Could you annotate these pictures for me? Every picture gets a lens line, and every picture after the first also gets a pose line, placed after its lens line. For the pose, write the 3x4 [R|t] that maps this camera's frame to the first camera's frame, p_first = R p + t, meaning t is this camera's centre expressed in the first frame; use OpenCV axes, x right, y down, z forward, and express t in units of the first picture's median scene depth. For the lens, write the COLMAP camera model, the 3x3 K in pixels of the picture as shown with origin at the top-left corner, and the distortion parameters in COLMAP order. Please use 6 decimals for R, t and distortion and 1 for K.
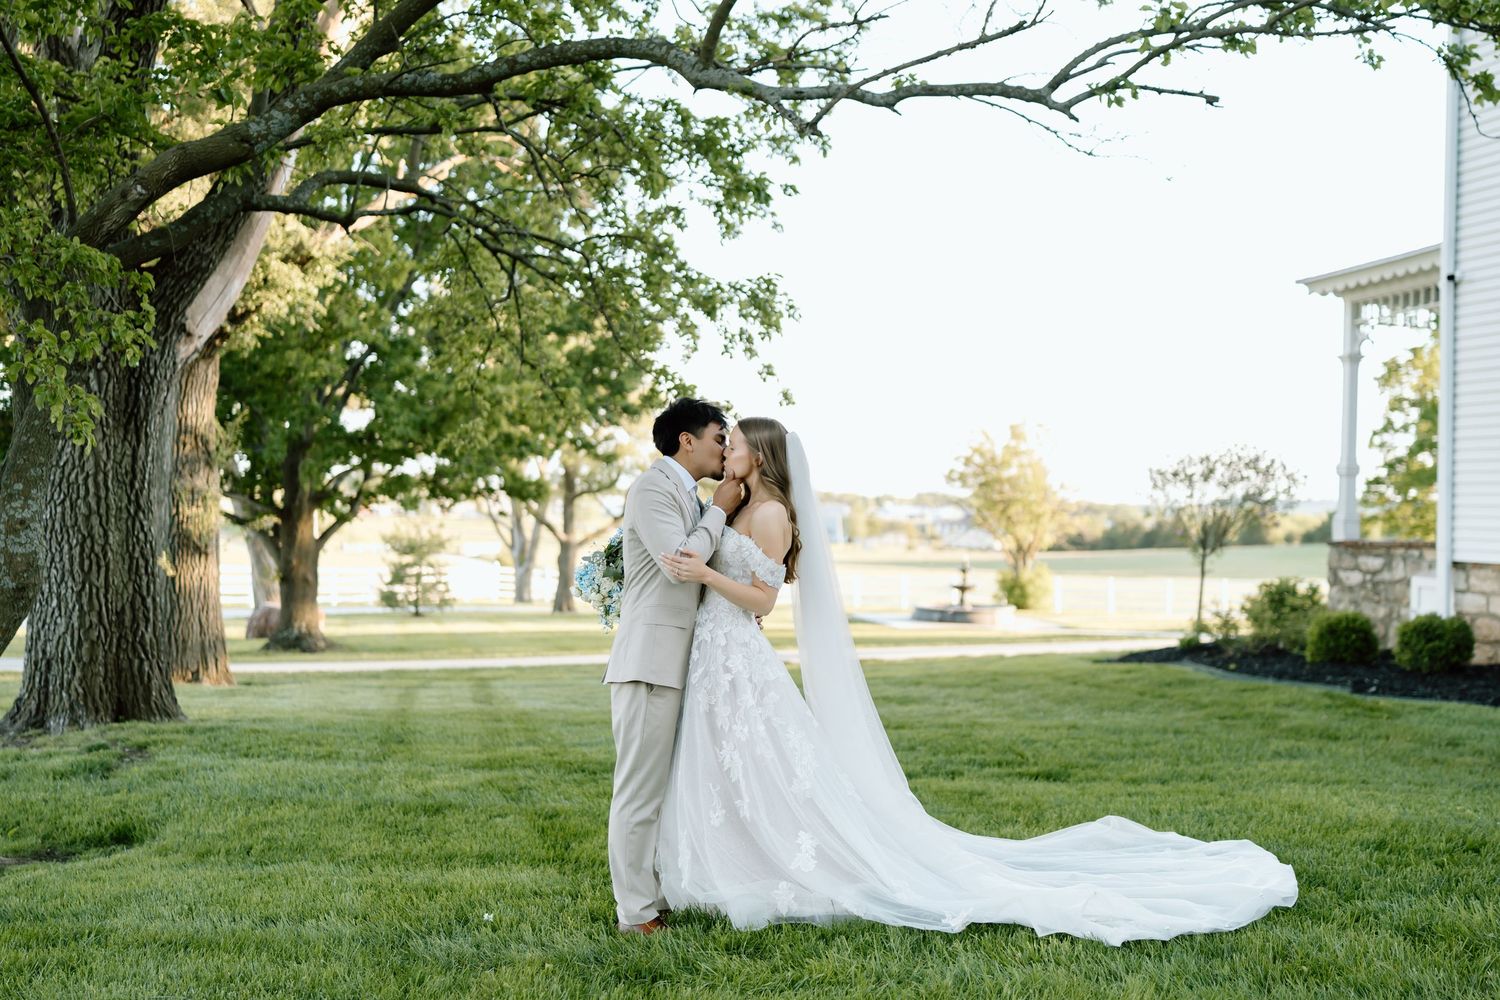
lens RADIAL K [[1630.0, 0, 743.9], [0, 1630.0, 478.4], [0, 0, 1]] dist [0.010969, -0.044330]
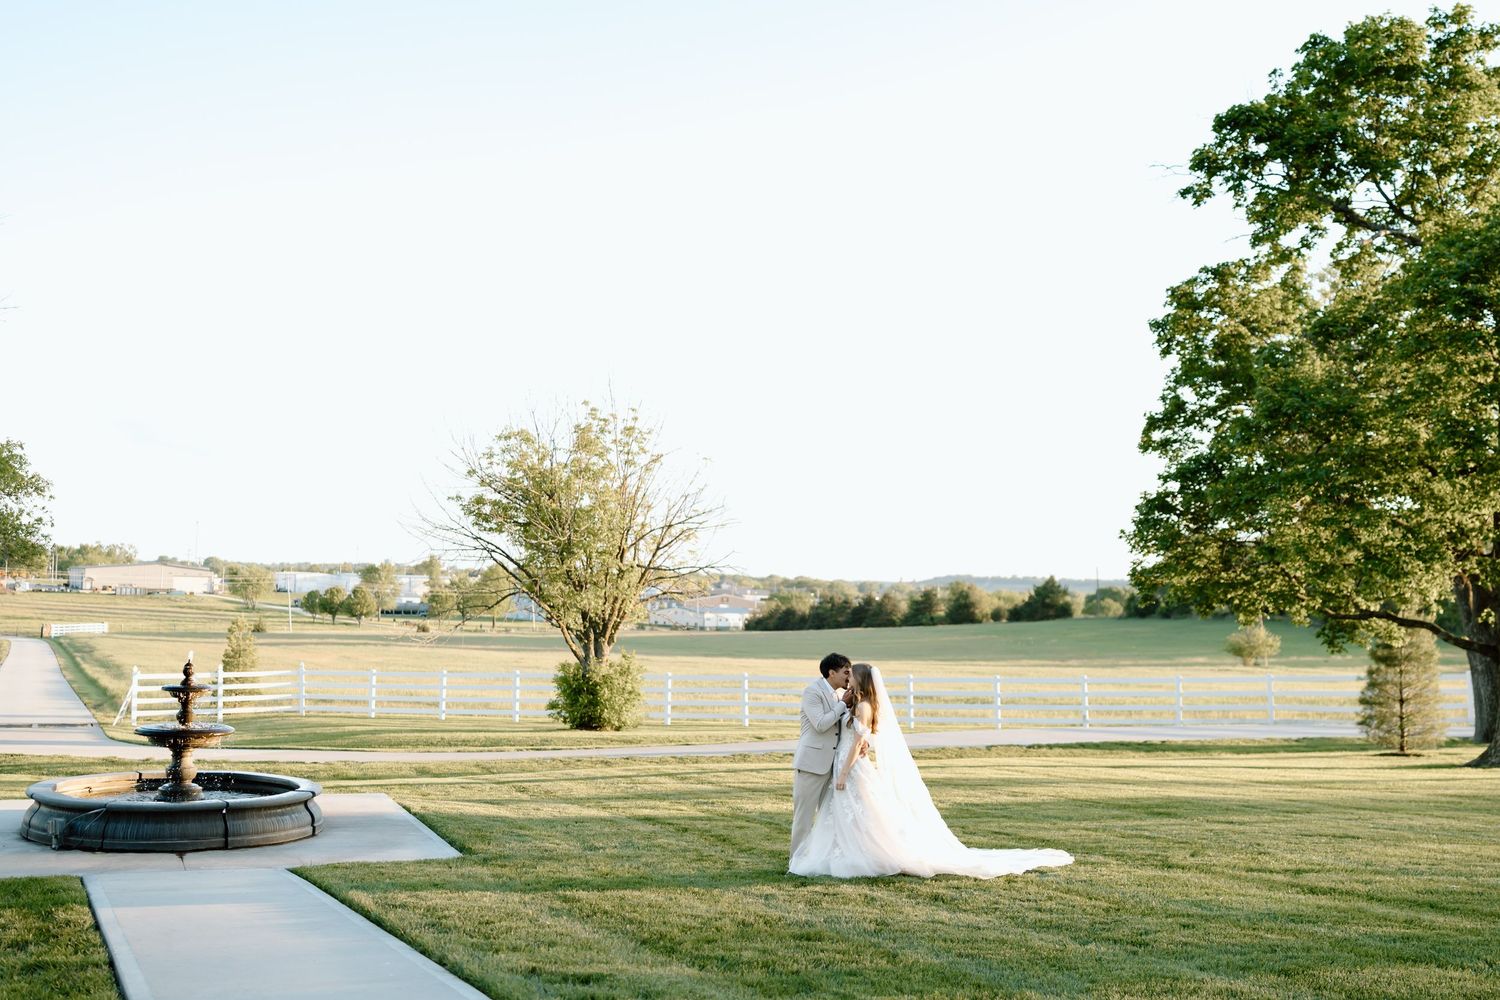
lens RADIAL K [[1567.7, 0, 749.1], [0, 1567.7, 528.3], [0, 0, 1]] dist [0.001963, -0.023155]
pose [[0.986140, 0.005112, 0.165834, 0.710505], [-0.001792, 0.999795, -0.020161, 0.093604], [-0.165903, 0.019584, 0.985948, 2.194698]]
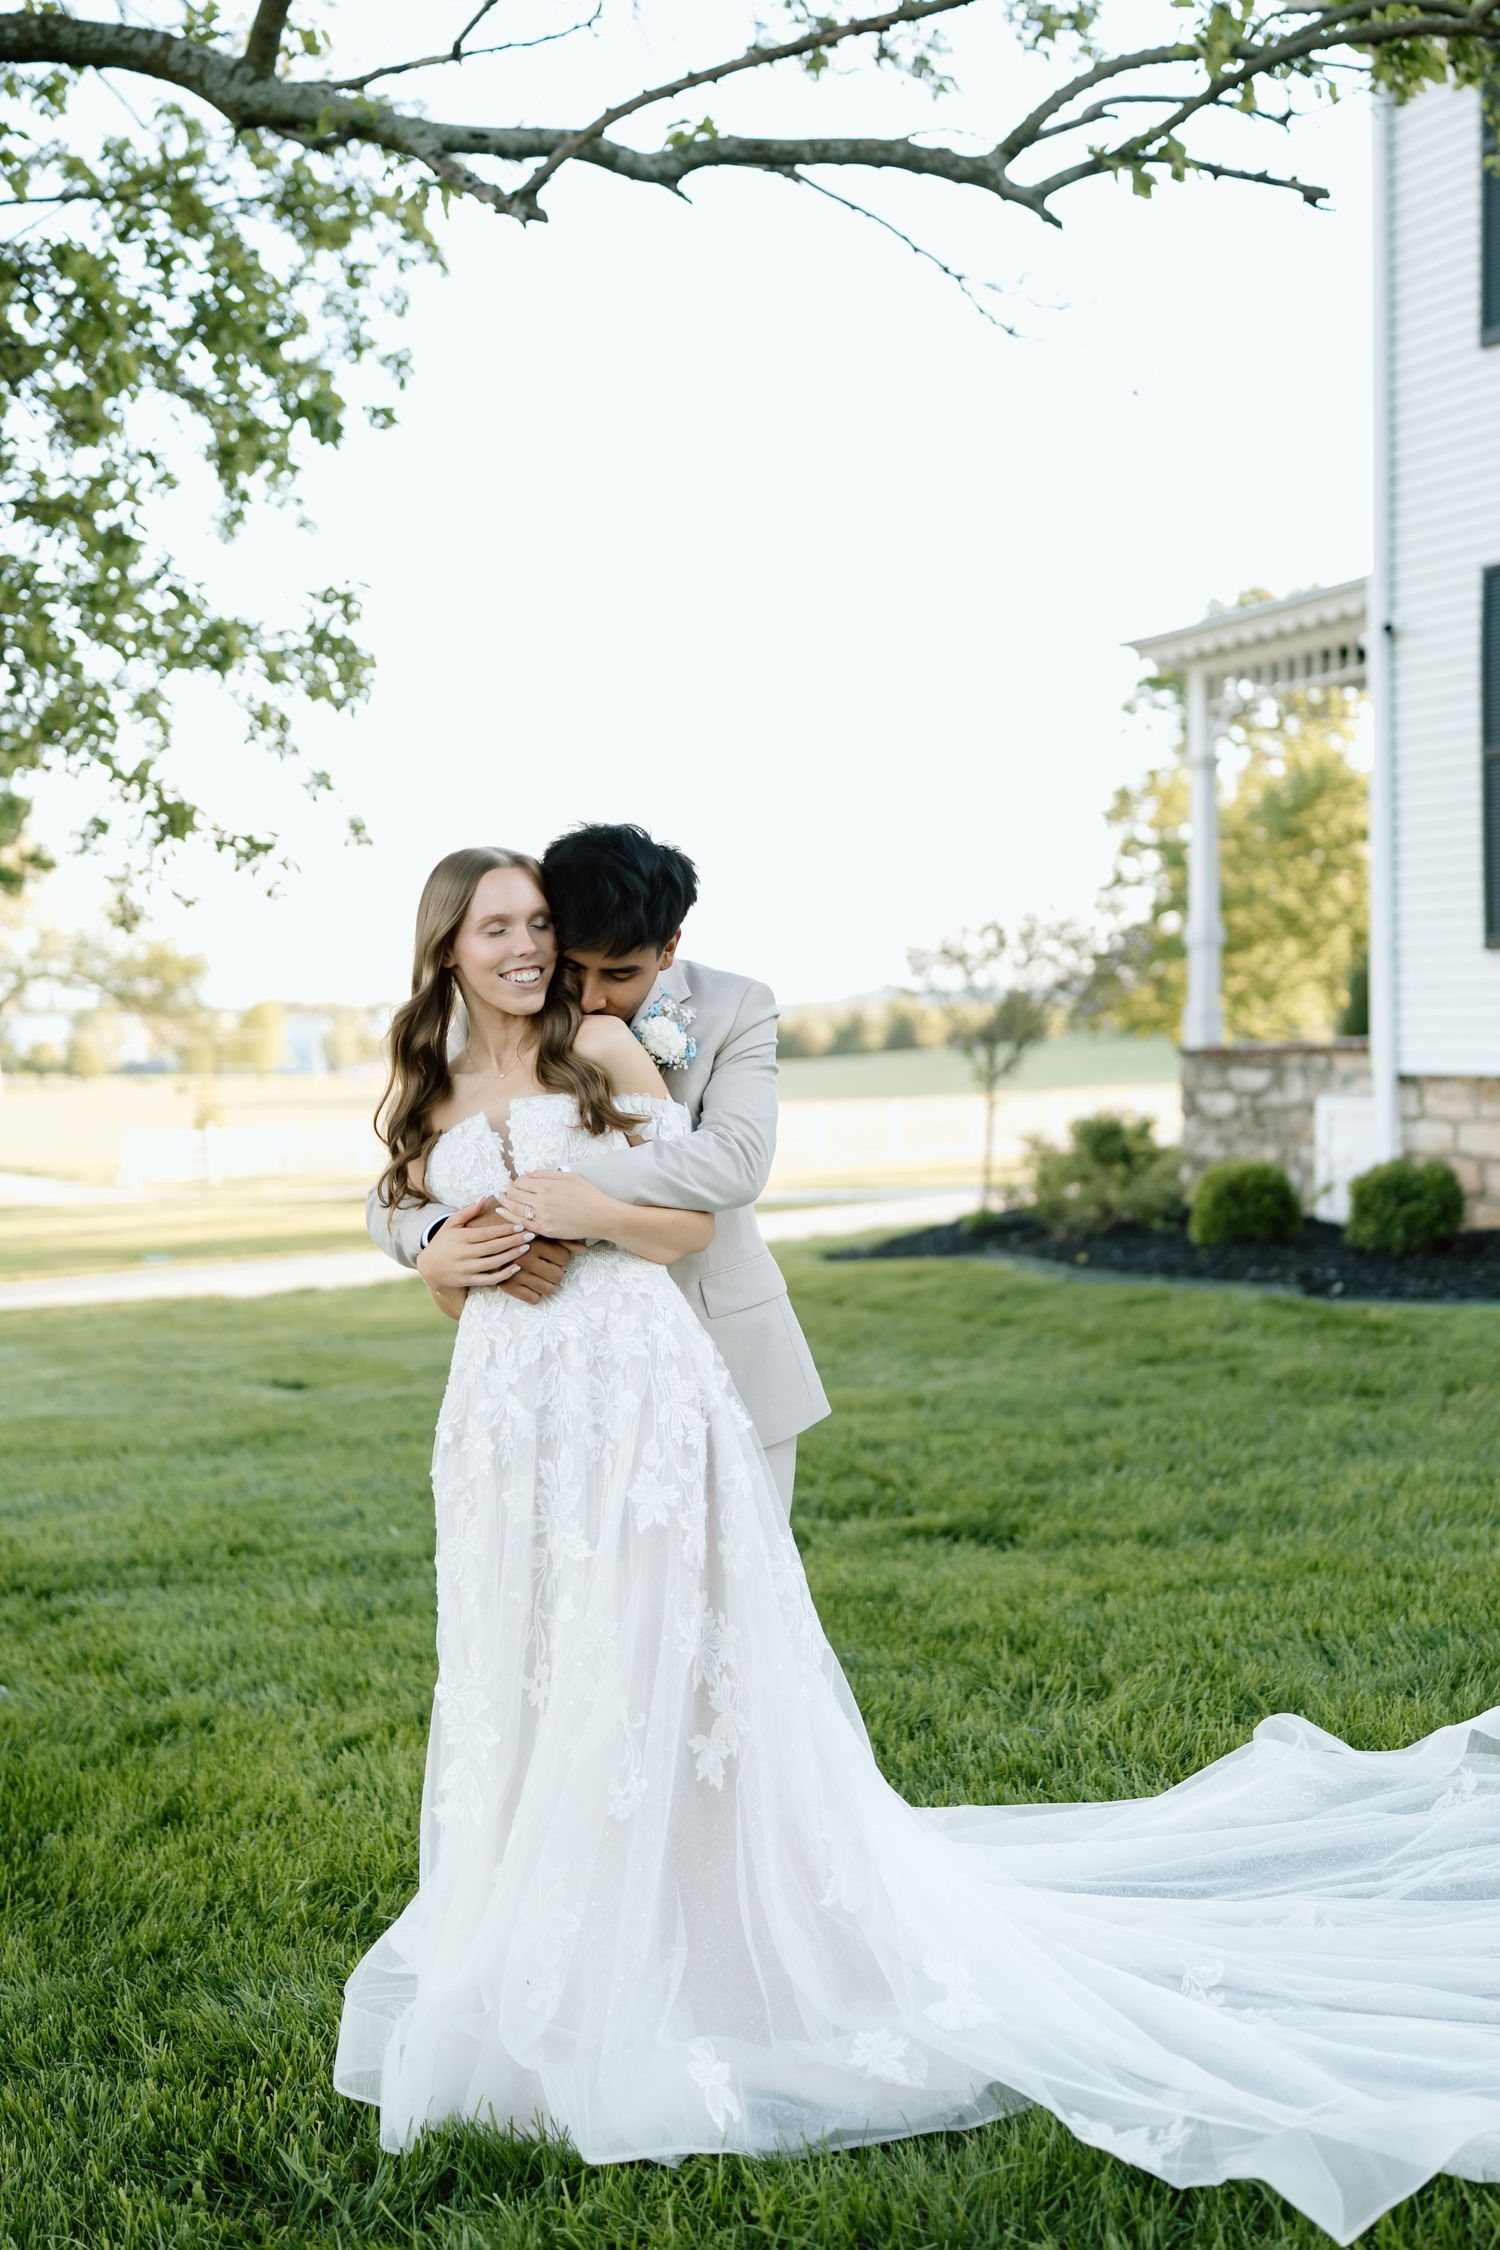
lens RADIAL K [[2351.6, 0, 833.8], [0, 2351.6, 1074.8], [0, 0, 1]] dist [0.001963, -0.023155]
pose [[0.960898, -0.045190, 0.273192, -0.039662], [0.033073, 0.998261, 0.048801, -0.001479], [-0.274922, -0.037858, 0.960721, 0.207346]]
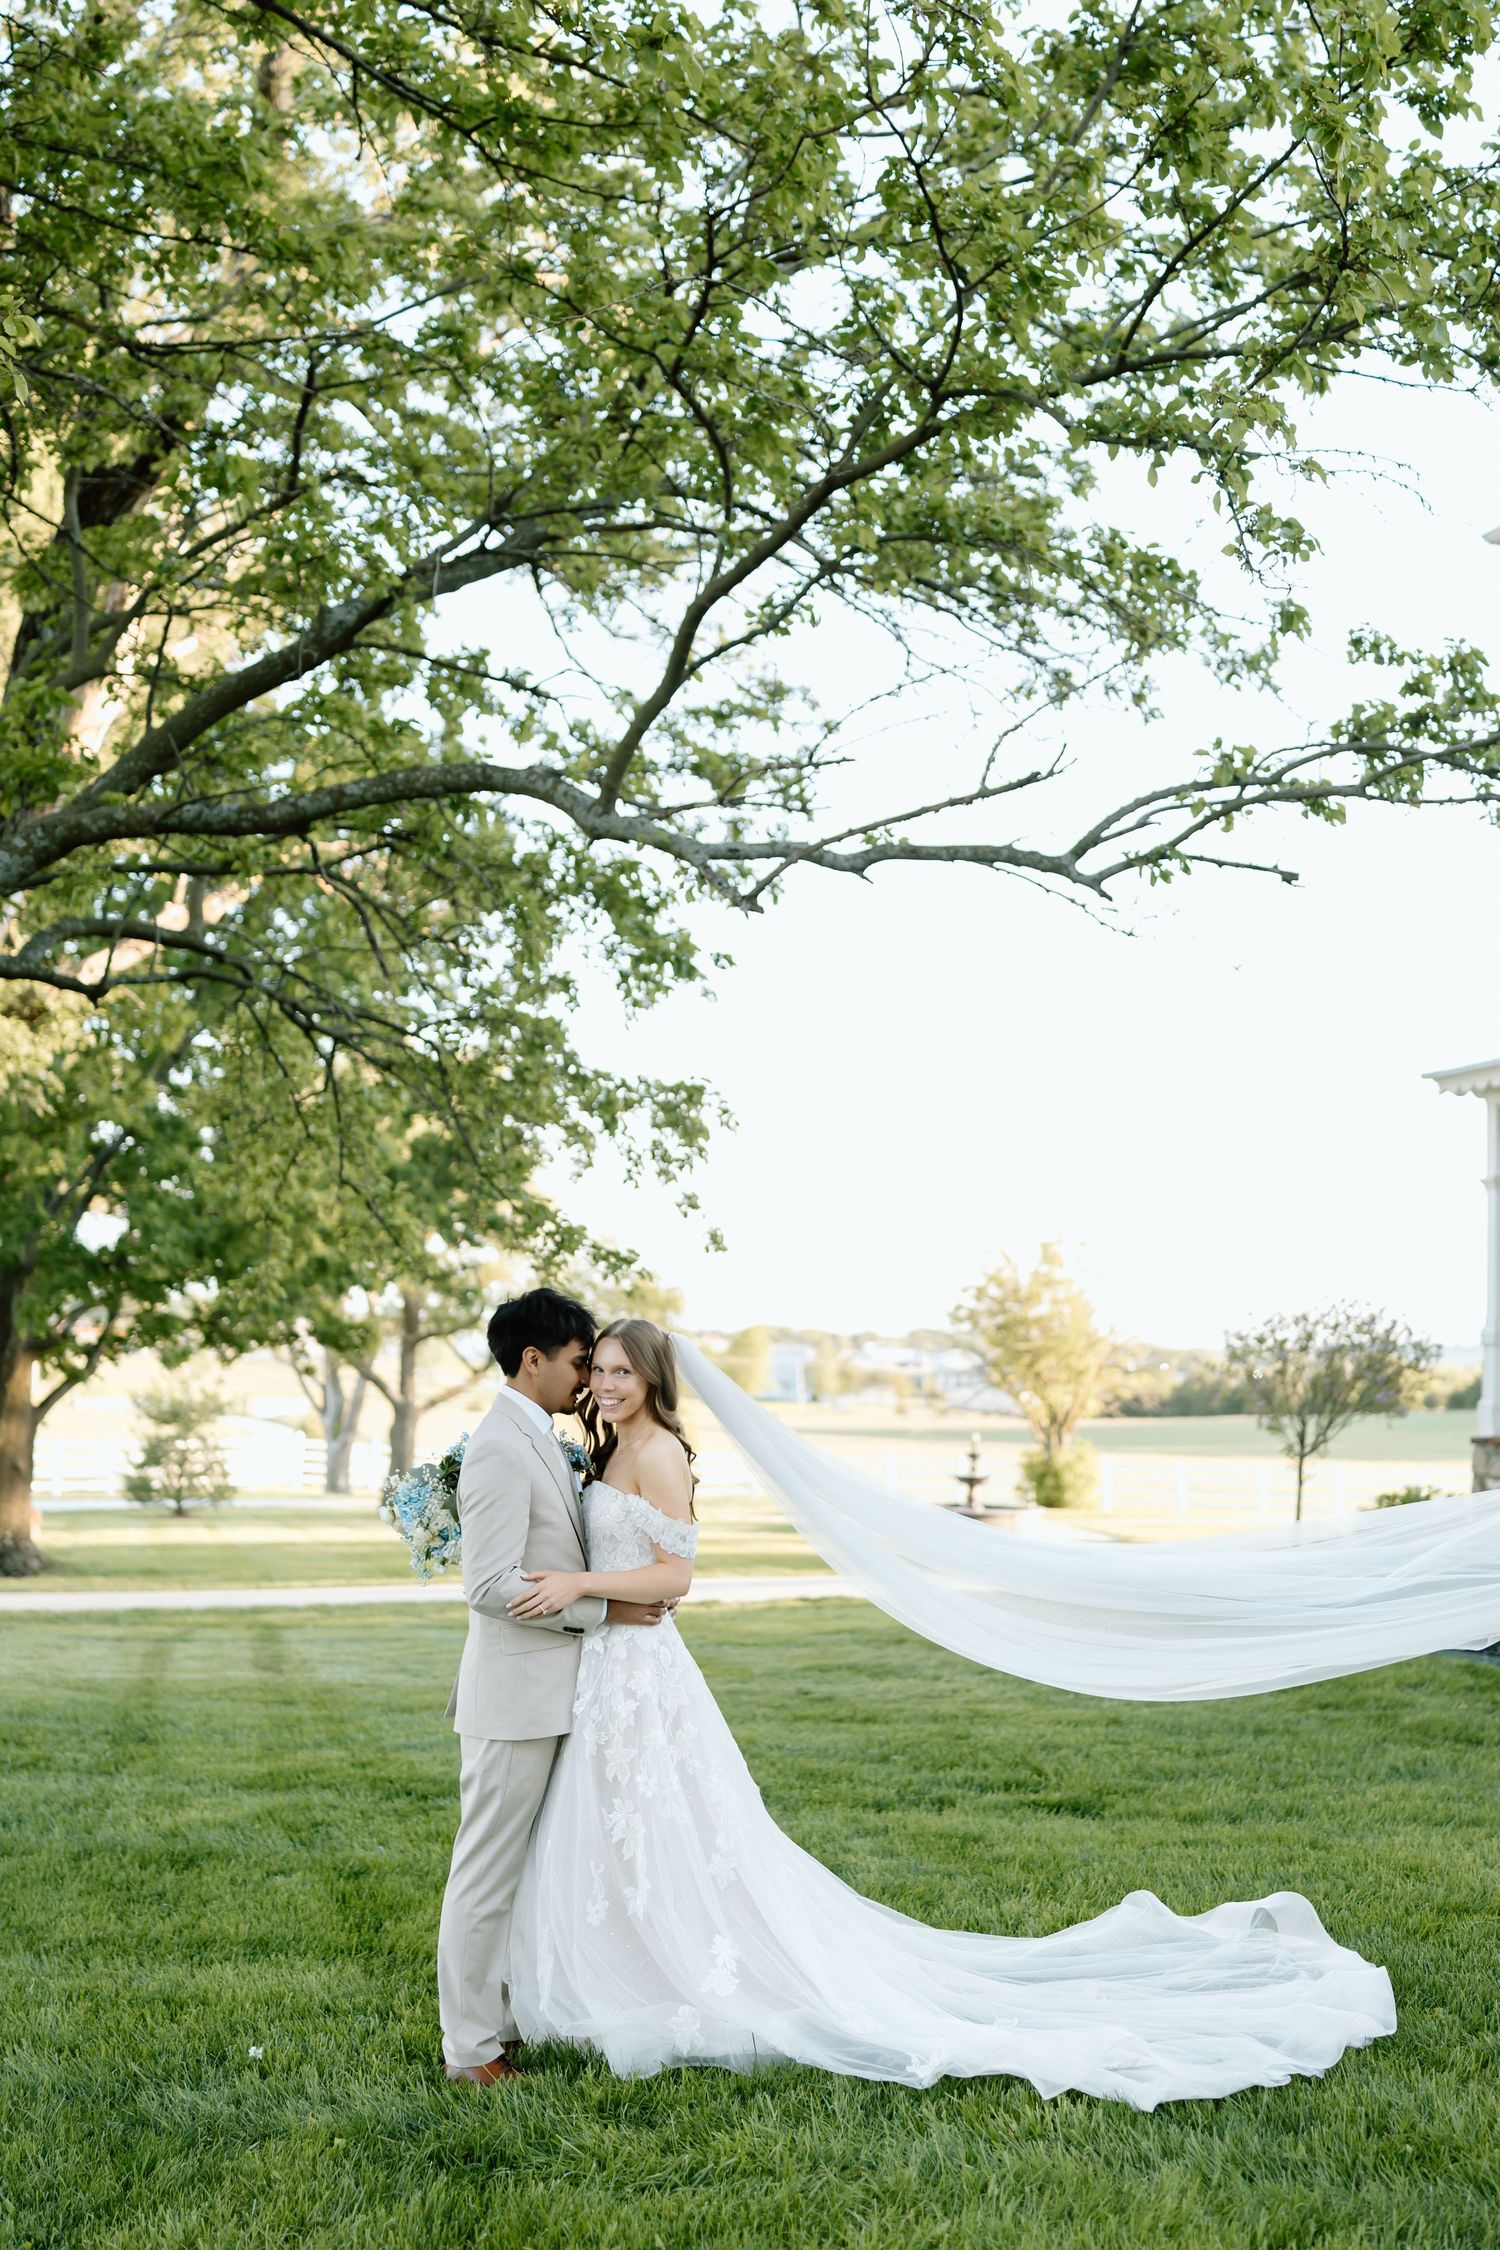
lens RADIAL K [[2315.7, 0, 824.1], [0, 2315.7, 1052.2], [0, 0, 1]] dist [0.003740, -0.026158]
pose [[0.997592, 0.019012, 0.066706, 0.004259], [-0.011624, 0.993925, -0.109446, -0.021646], [-0.068381, 0.108407, 0.991752, -0.013195]]
